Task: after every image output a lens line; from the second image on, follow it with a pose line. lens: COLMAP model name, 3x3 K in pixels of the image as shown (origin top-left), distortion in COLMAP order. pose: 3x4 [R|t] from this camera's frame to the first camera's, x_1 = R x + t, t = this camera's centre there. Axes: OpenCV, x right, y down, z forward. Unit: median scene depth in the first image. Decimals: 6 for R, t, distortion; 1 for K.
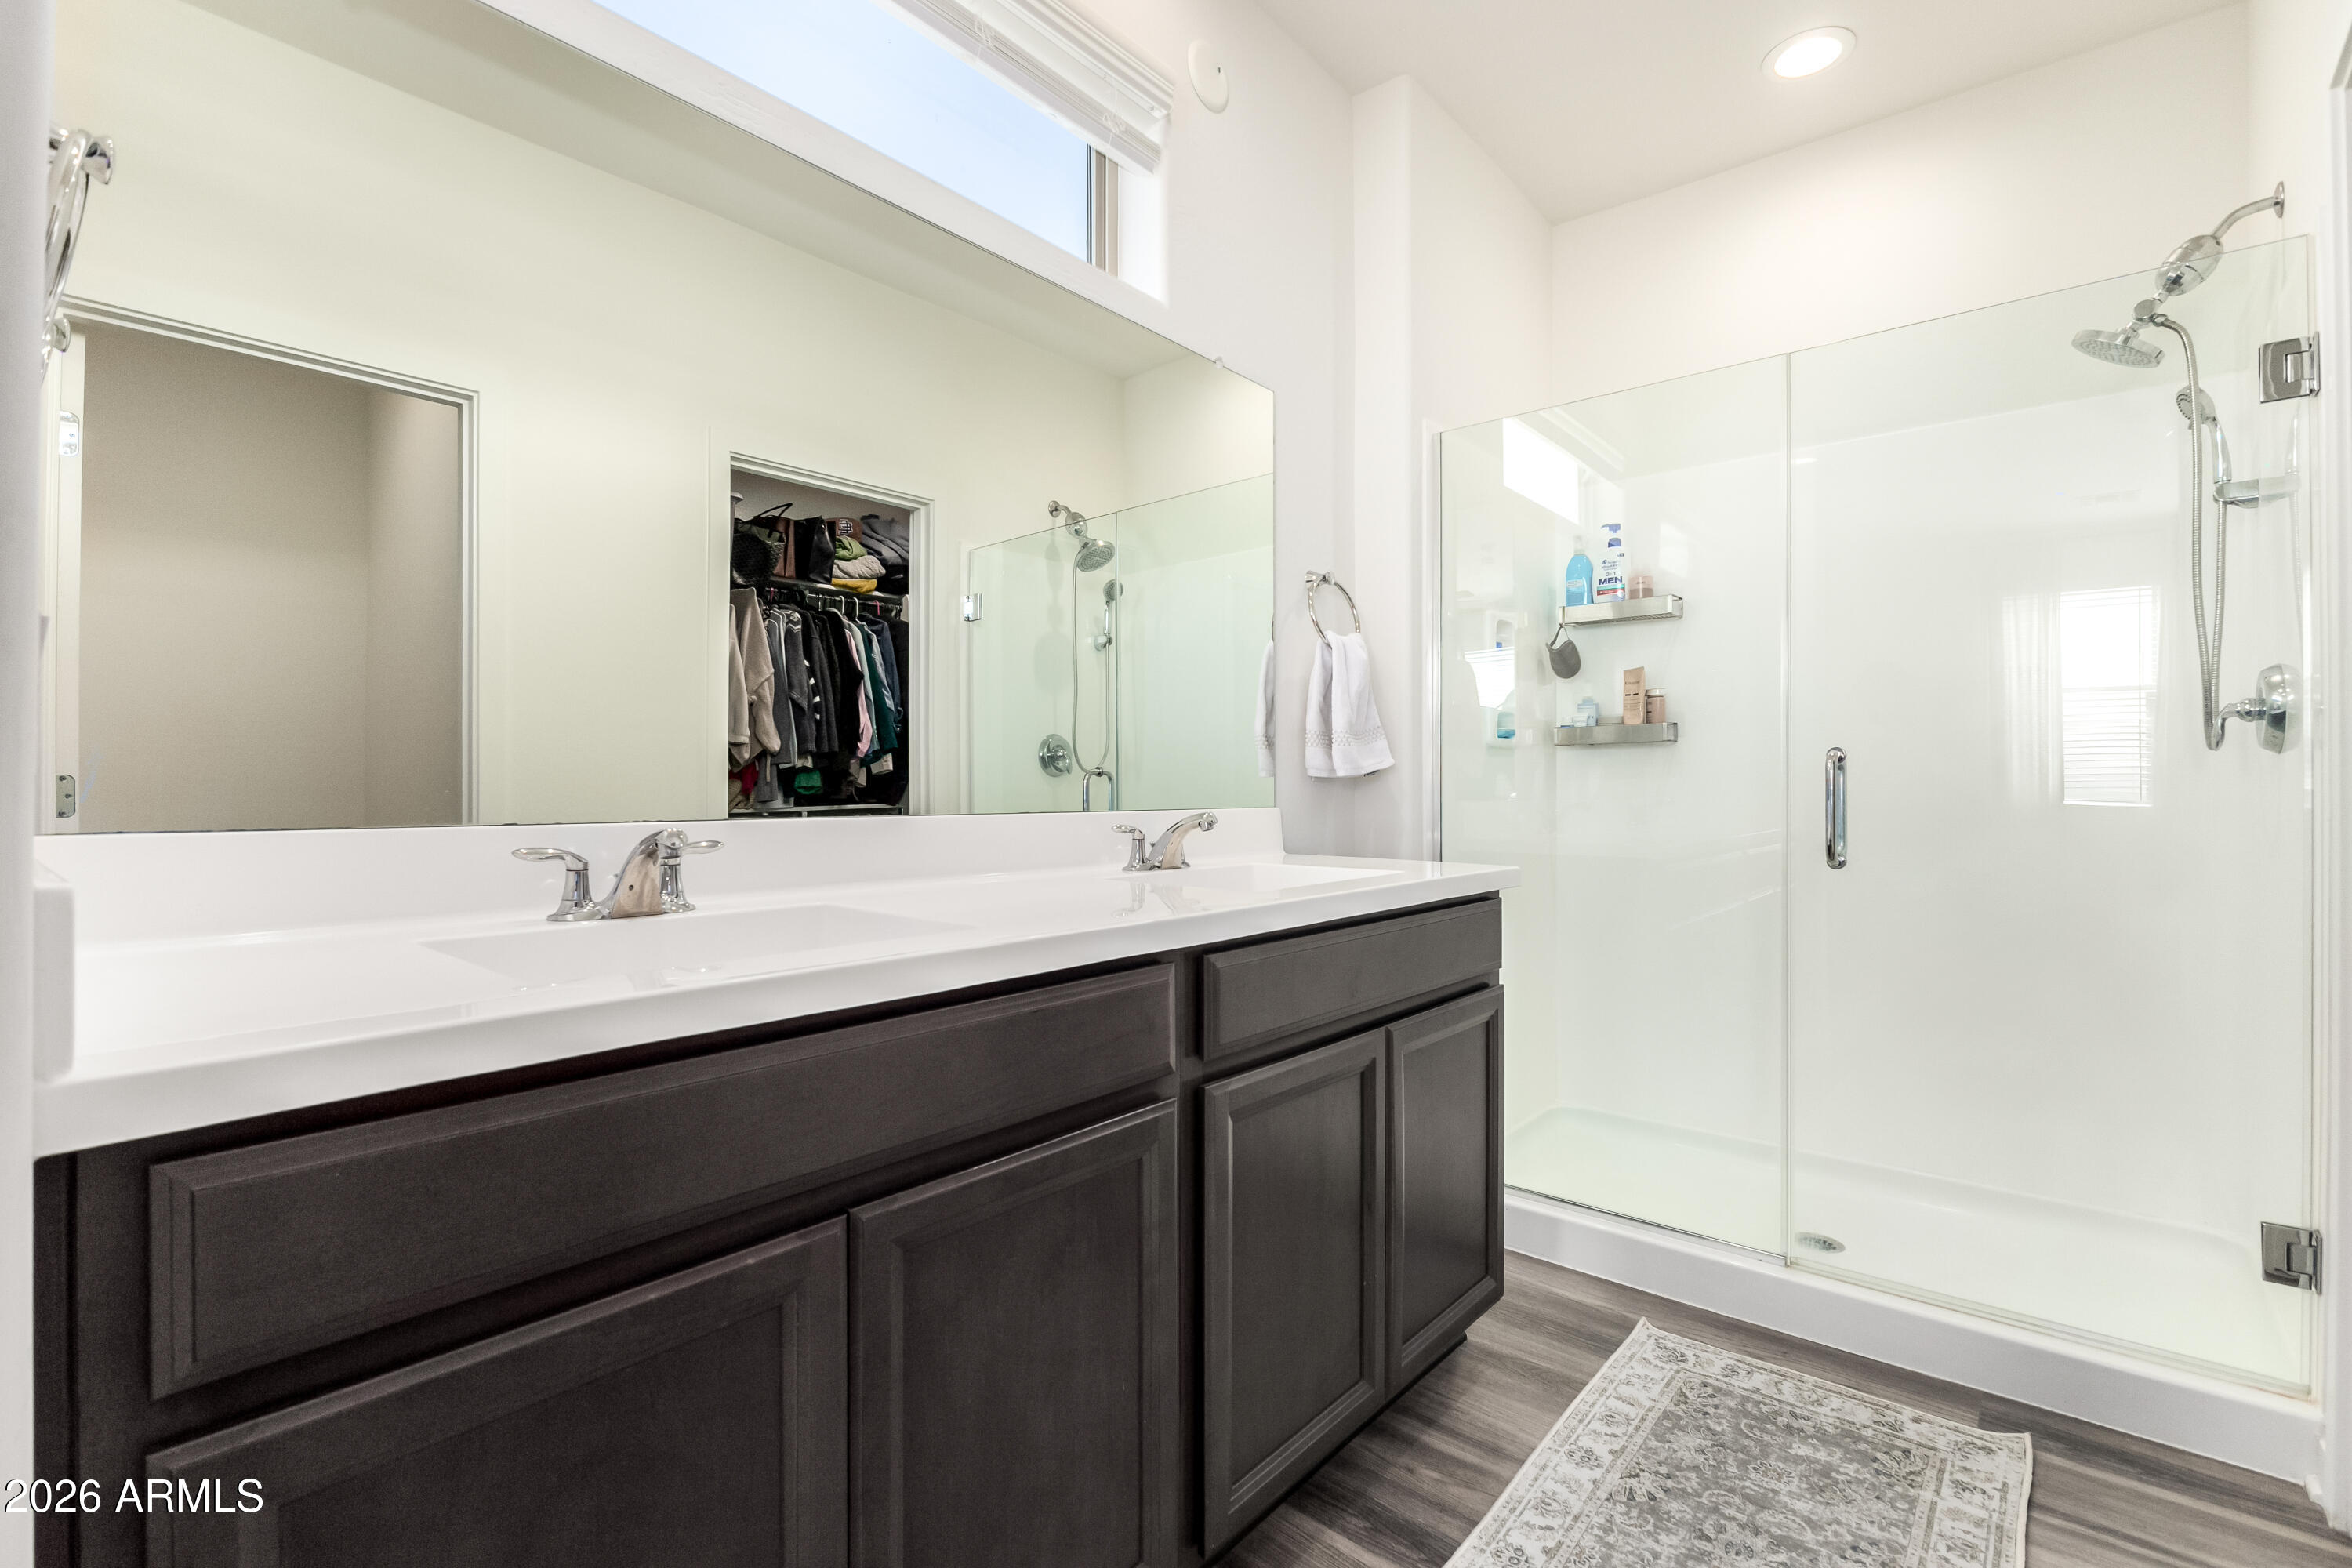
lens RADIAL K [[1059.5, 0, 1182.3], [0, 1059.5, 774.4], [0, 0, 1]] dist [0.001305, 0.000092]
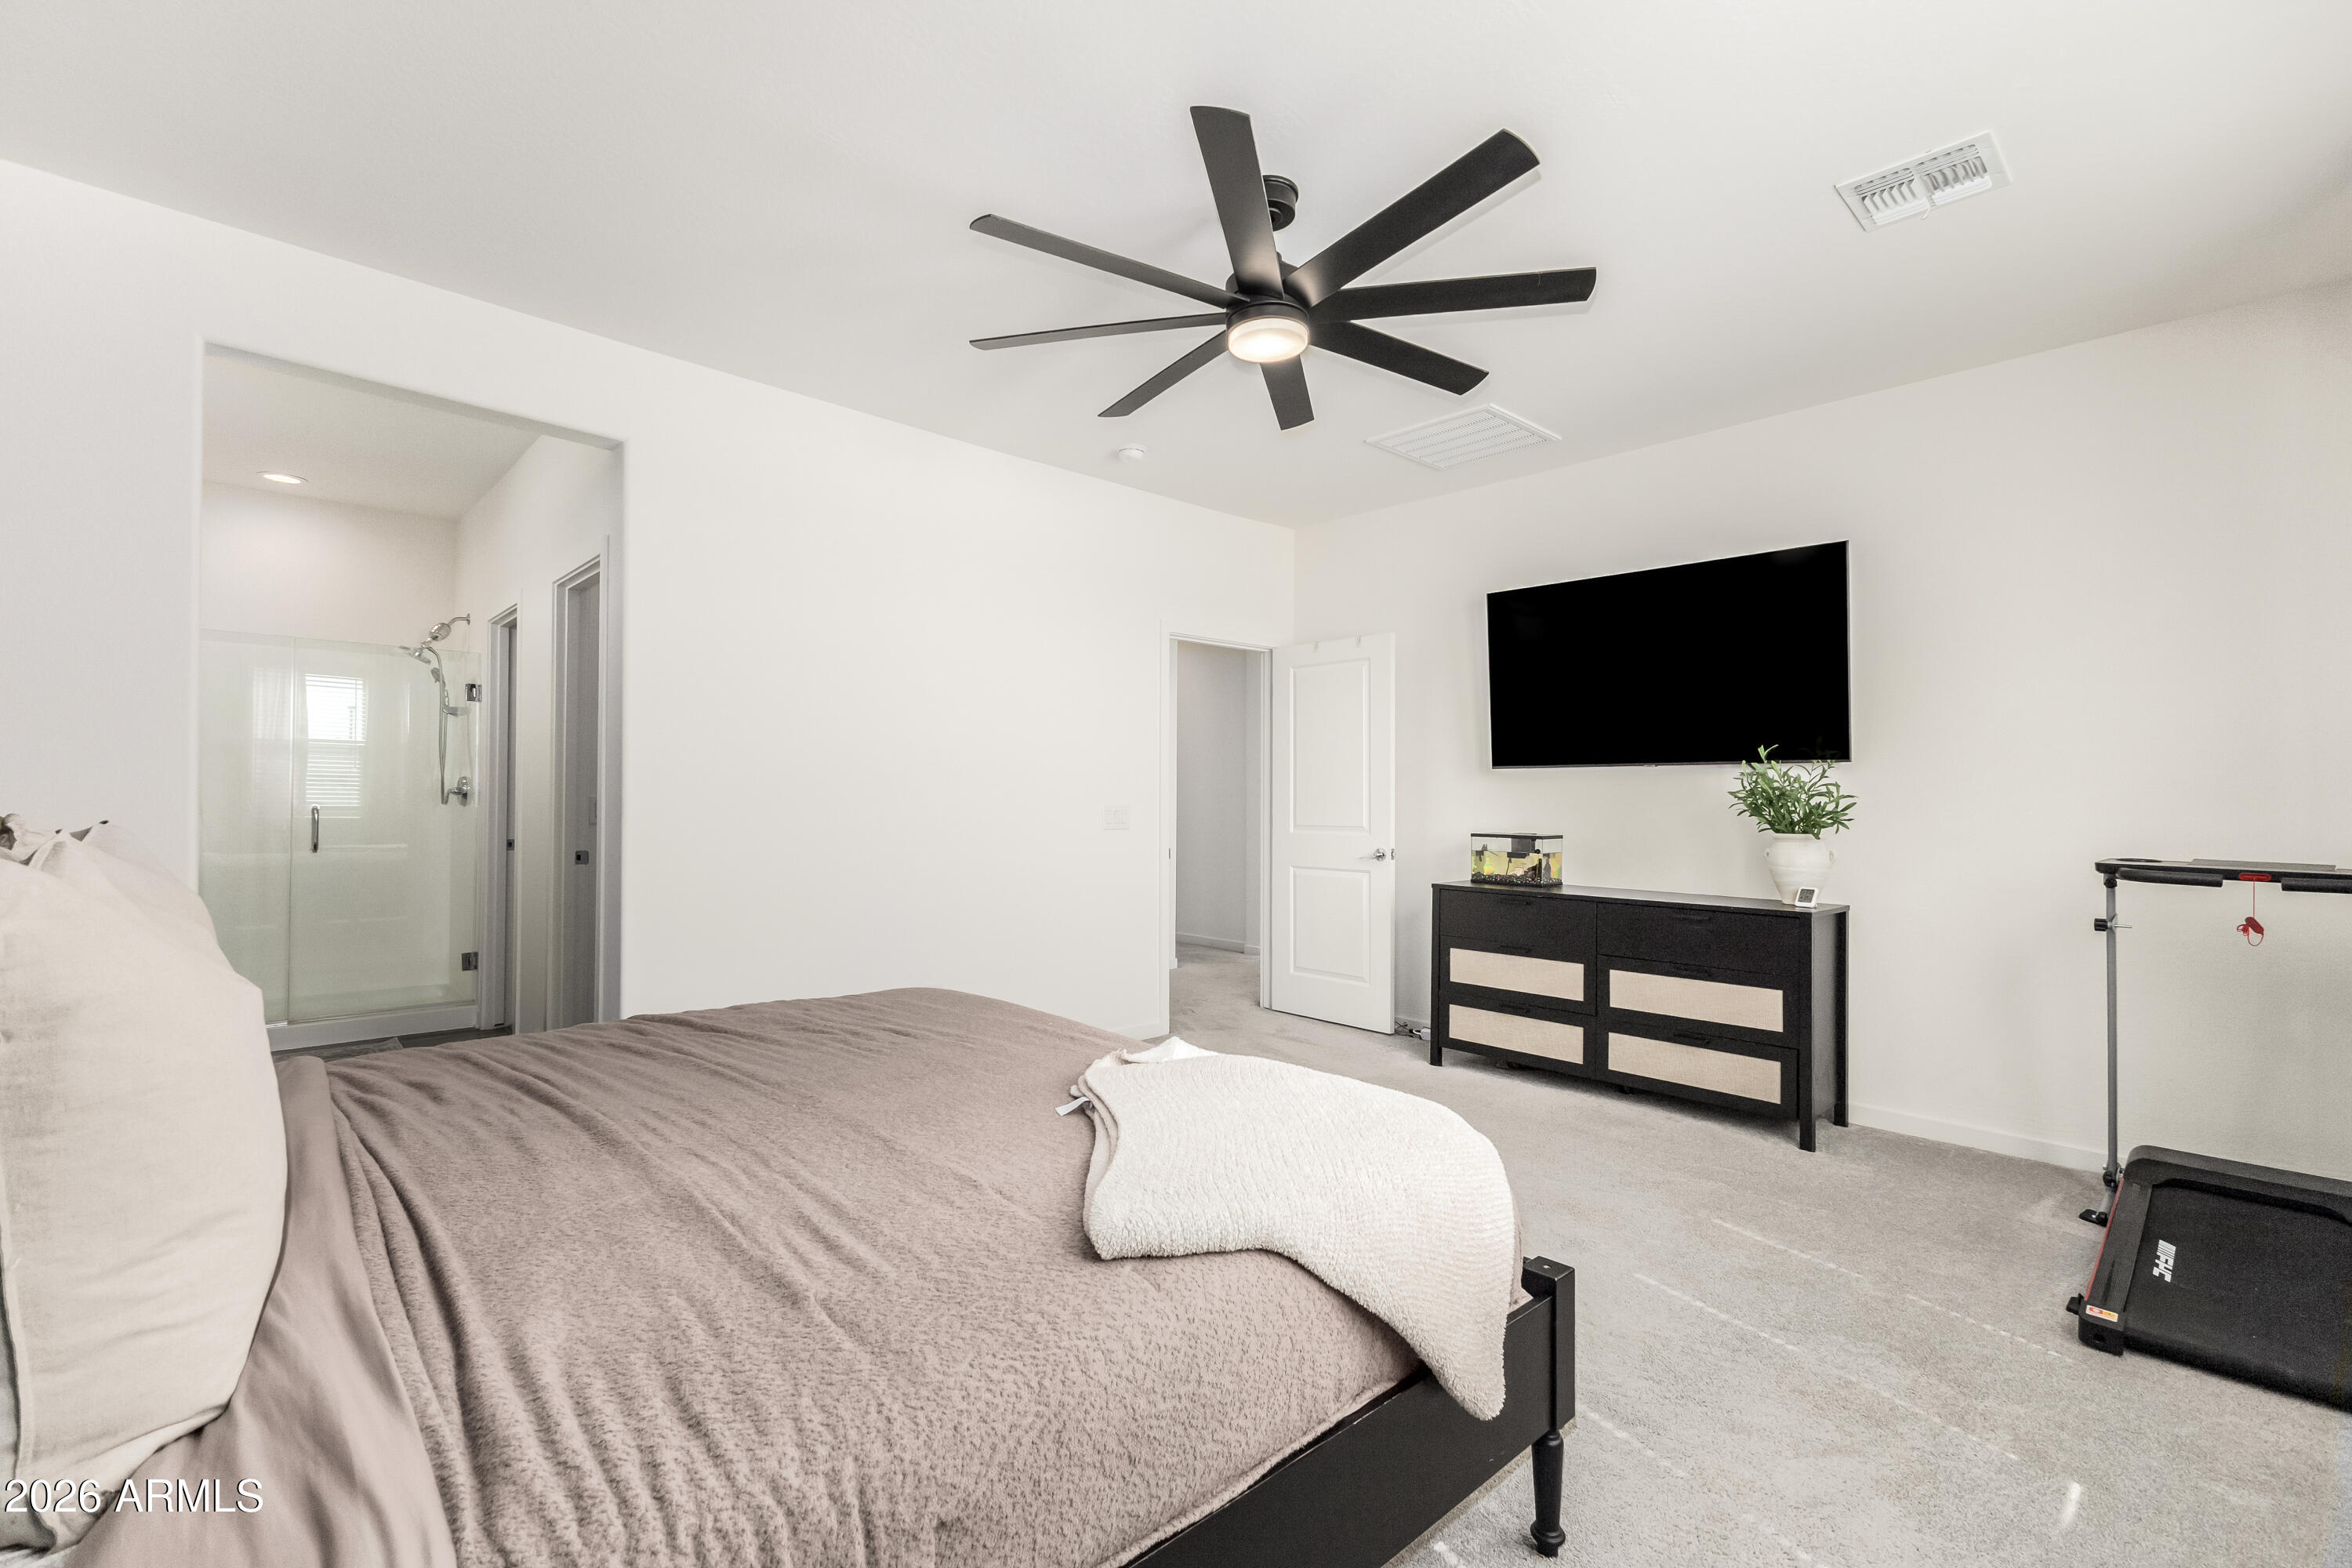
lens RADIAL K [[1022.2, 0, 1182.5], [0, 1022.2, 777.9], [0, 0, 1]] dist [0.008249, 0.000560]
pose [[0.120338, 0.016941, 0.992588, -1.503552], [-0.003877, 0.999855, -0.016595, -0.057879], [-0.992725, -0.001851, 0.120387, -1.276000]]
